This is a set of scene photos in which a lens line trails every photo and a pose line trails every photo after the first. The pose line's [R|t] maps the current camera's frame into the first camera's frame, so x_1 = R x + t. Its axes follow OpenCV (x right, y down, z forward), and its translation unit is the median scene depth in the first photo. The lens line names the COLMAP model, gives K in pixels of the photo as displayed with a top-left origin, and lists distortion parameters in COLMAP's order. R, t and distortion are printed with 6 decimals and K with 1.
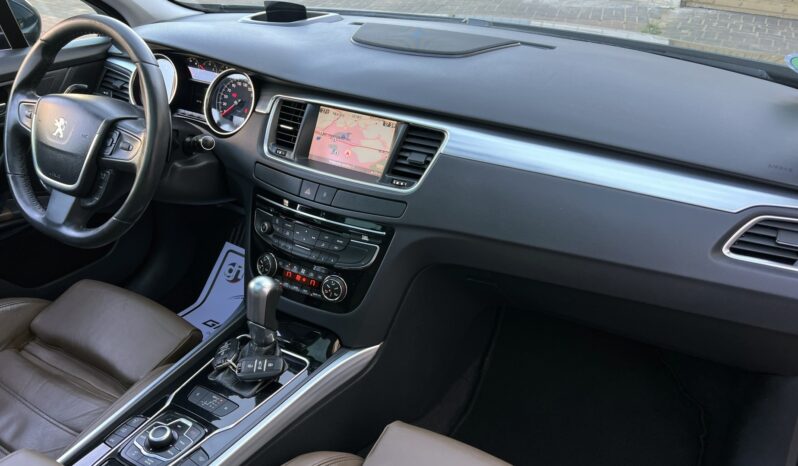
lens RADIAL K [[649.1, 0, 401.0], [0, 649.1, 239.9], [0, 0, 1]] dist [0.037419, -0.032194]
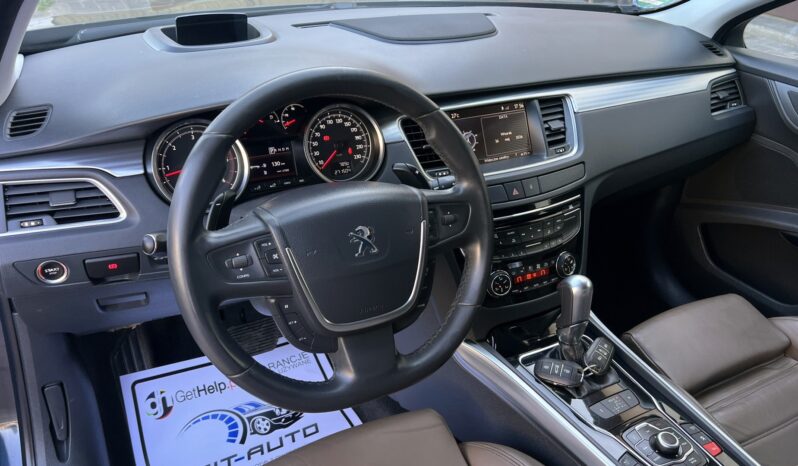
lens RADIAL K [[649.1, 0, 396.0], [0, 649.1, 233.5], [0, 0, 1]] dist [0.037419, -0.032194]
pose [[0.504030, -0.414705, 0.757611, -0.967539], [0.381672, 0.893833, 0.235349, -0.306335], [-0.774778, 0.170536, 0.608800, 0.534960]]
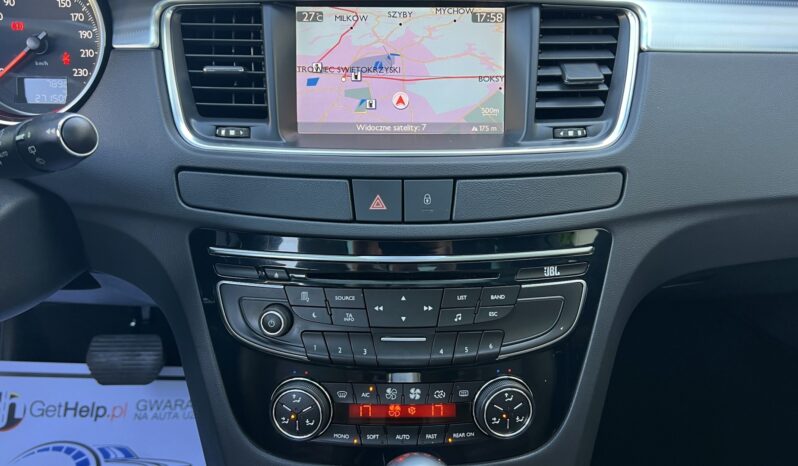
lens RADIAL K [[649.1, 0, 391.8], [0, 649.1, 230.6], [0, 0, 1]] dist [0.037419, -0.032194]
pose [[0.851635, -0.263254, 0.453228, -0.312139], [0.256147, 0.963461, 0.078308, -0.084237], [-0.457282, 0.049403, 0.887948, 0.616702]]
